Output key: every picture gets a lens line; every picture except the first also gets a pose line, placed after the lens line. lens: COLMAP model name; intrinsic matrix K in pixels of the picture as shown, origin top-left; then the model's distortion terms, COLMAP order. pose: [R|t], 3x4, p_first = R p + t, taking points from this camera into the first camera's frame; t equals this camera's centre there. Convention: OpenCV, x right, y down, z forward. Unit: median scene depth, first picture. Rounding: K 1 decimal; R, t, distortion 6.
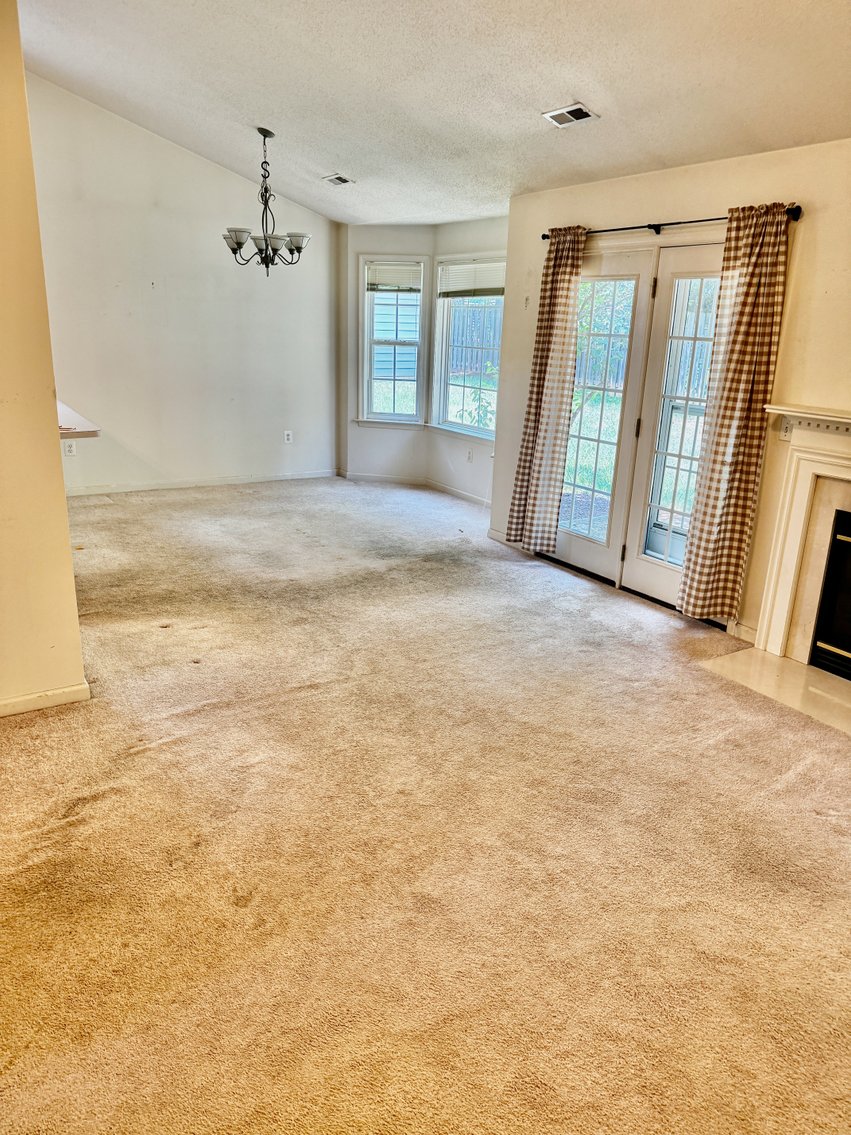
lens RADIAL K [[799.3, 0, 434.9], [0, 799.3, 566.2], [0, 0, 1]] dist [0.059550, -0.068527]
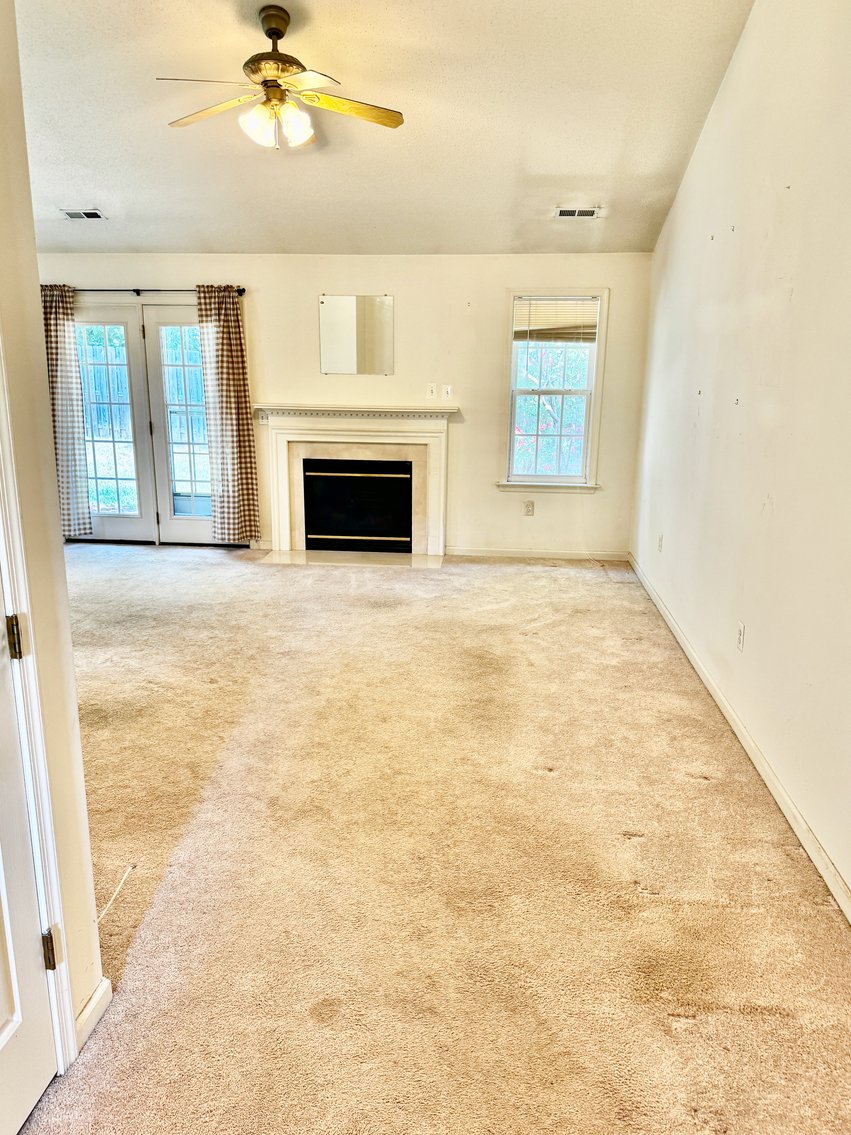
lens RADIAL K [[799.3, 0, 420.5], [0, 799.3, 564.5], [0, 0, 1]] dist [0.059550, -0.068527]
pose [[0.625558, -0.222343, 0.747824, -0.680447], [0.240788, 0.966759, 0.086018, 0.063770], [-0.742091, 0.126258, 0.658301, -0.314426]]
